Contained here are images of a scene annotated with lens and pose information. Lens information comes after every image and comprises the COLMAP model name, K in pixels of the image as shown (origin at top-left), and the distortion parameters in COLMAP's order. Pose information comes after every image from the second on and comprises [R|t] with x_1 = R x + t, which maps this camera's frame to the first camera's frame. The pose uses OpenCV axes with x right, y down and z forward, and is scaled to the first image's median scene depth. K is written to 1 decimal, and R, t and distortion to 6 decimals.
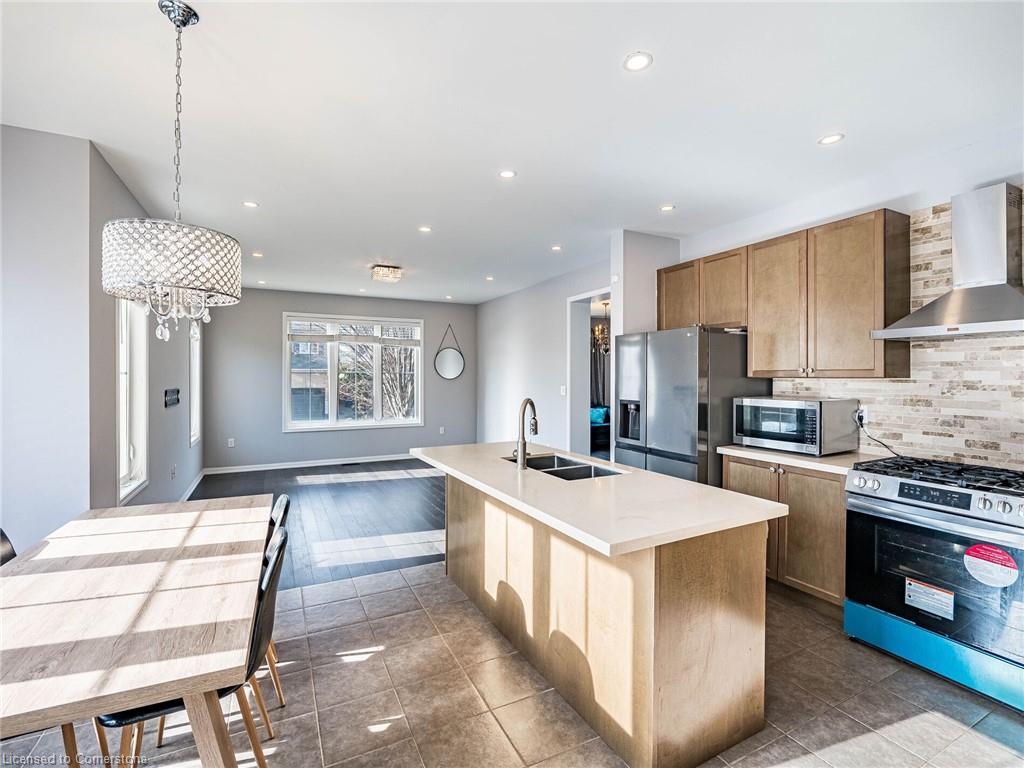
lens RADIAL K [[473.6, 0, 510.1], [0, 473.6, 379.7], [0, 0, 1]] dist [-0.017854, 0.002631]
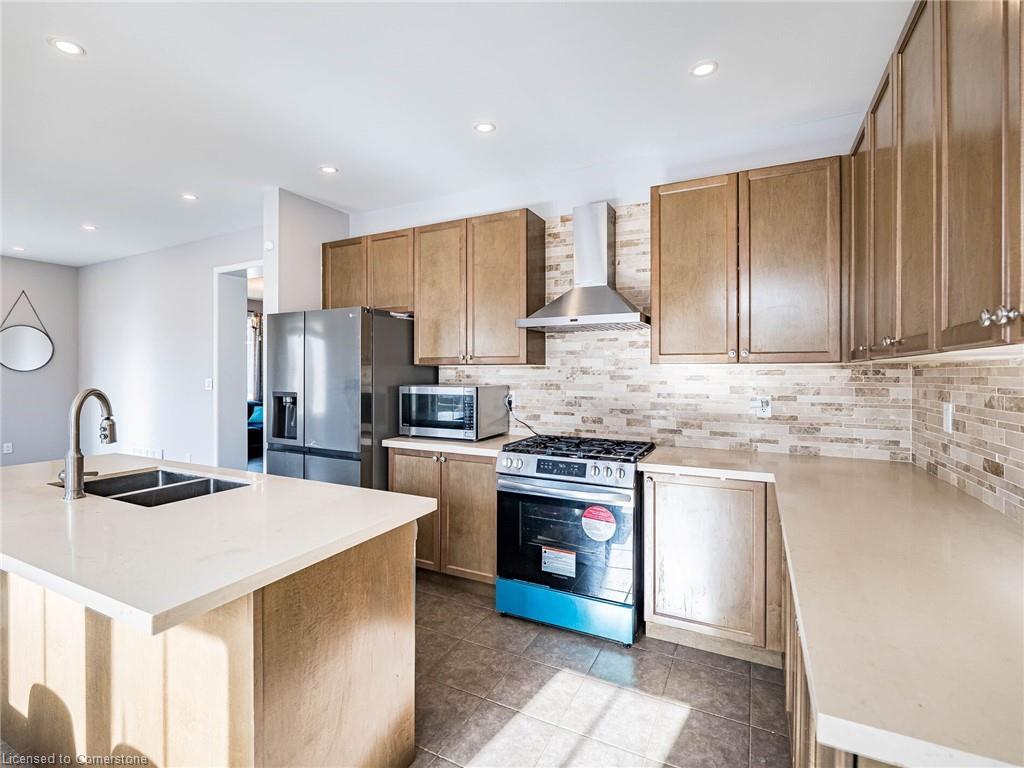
lens RADIAL K [[473.6, 0, 517.3], [0, 473.6, 379.4], [0, 0, 1]] dist [-0.017854, 0.002631]
pose [[0.801927, -0.006505, 0.597387, 0.125137], [0.002570, 0.999969, 0.007438, 0.023449], [-0.597417, -0.004429, 0.801918, 0.132315]]
